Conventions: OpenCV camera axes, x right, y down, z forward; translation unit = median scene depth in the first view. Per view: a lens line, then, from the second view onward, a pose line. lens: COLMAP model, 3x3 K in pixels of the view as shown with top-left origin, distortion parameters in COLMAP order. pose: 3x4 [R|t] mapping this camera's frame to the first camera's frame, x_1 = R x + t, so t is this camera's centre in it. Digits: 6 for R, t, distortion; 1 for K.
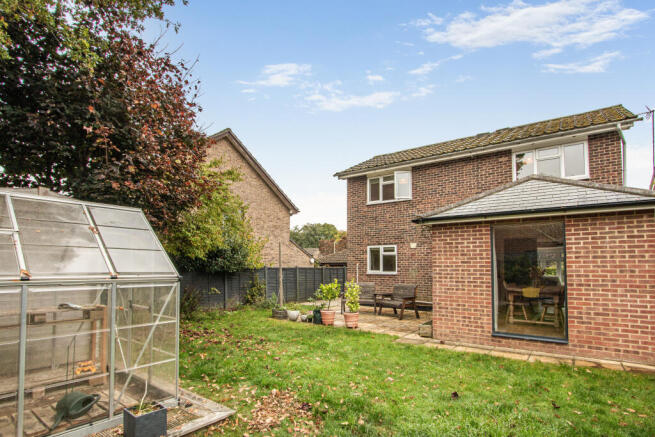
lens RADIAL K [[354.2, 0, 327.5], [0, 354.2, 218.5], [0, 0, 1]] dist [-0.000705, -0.000032]
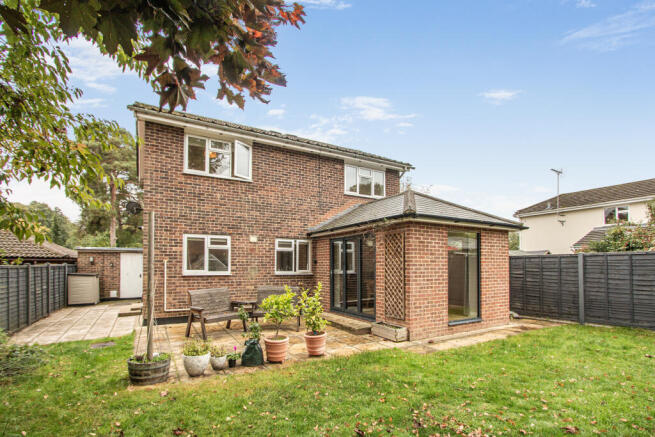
lens RADIAL K [[307.1, 0, 326.8], [0, 307.1, 253.5], [0, 0, 1]] dist [-0.001091, -0.000141]
pose [[0.403444, 0.027927, 0.914578, -0.326602], [-0.125012, 0.991844, 0.024860, 0.068641], [-0.906424, -0.124363, 0.403645, 0.536888]]
